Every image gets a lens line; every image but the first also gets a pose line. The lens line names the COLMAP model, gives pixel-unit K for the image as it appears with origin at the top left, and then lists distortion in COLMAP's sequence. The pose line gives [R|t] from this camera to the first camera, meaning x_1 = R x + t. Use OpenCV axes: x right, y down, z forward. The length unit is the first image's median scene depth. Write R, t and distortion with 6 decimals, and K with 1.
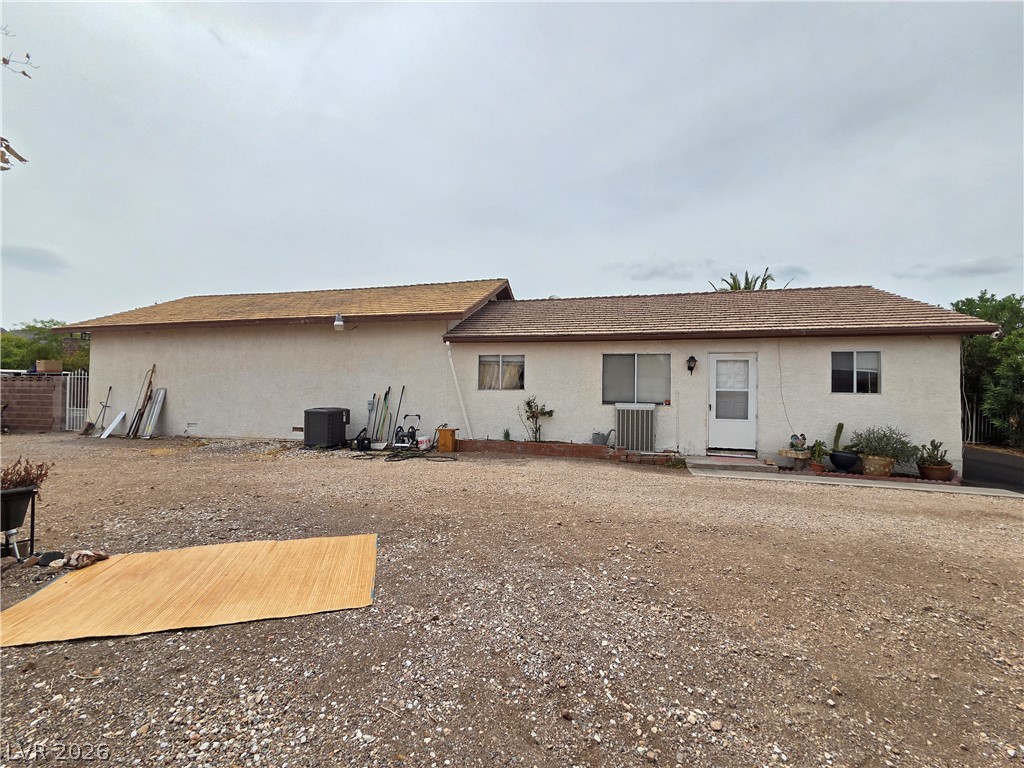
lens RADIAL K [[417.1, 0, 512.0], [0, 417.1, 384.0], [0, 0, 1]] dist [-0.002532, -0.000056]
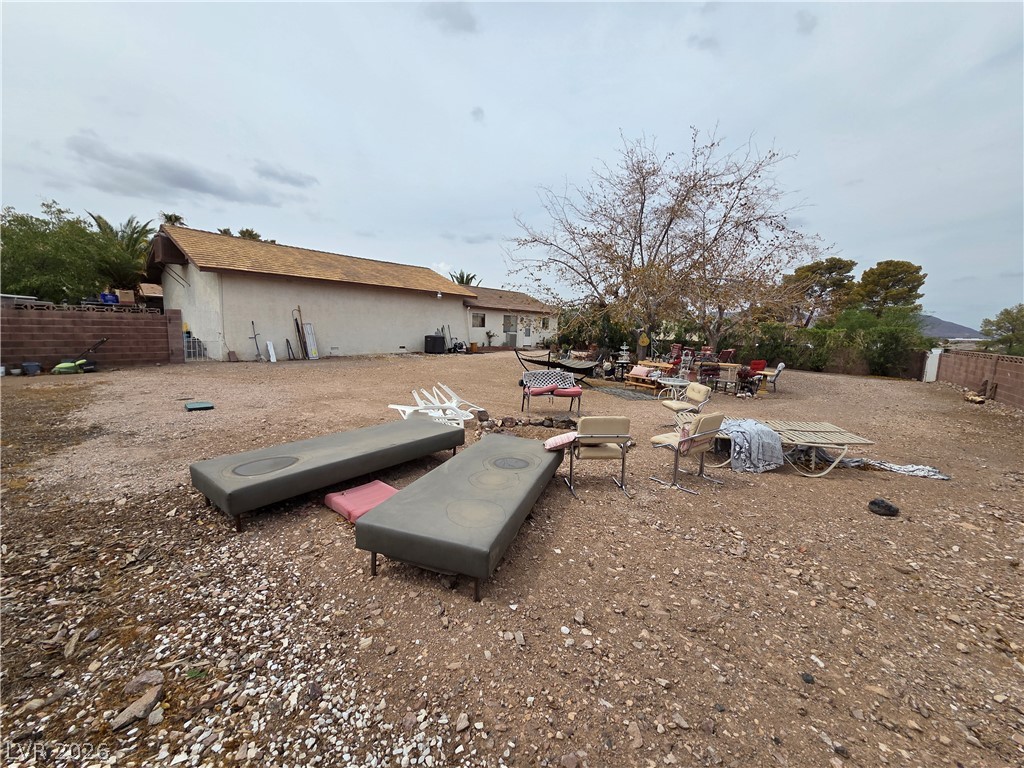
lens RADIAL K [[417.1, 0, 512.0], [0, 417.1, 384.0], [0, 0, 1]] dist [-0.002532, -0.000056]
pose [[0.425809, -0.109670, 0.898142, -2.259423], [-0.008753, 0.992081, 0.125291, 0.037291], [-0.904771, -0.061211, 0.421477, -0.284084]]
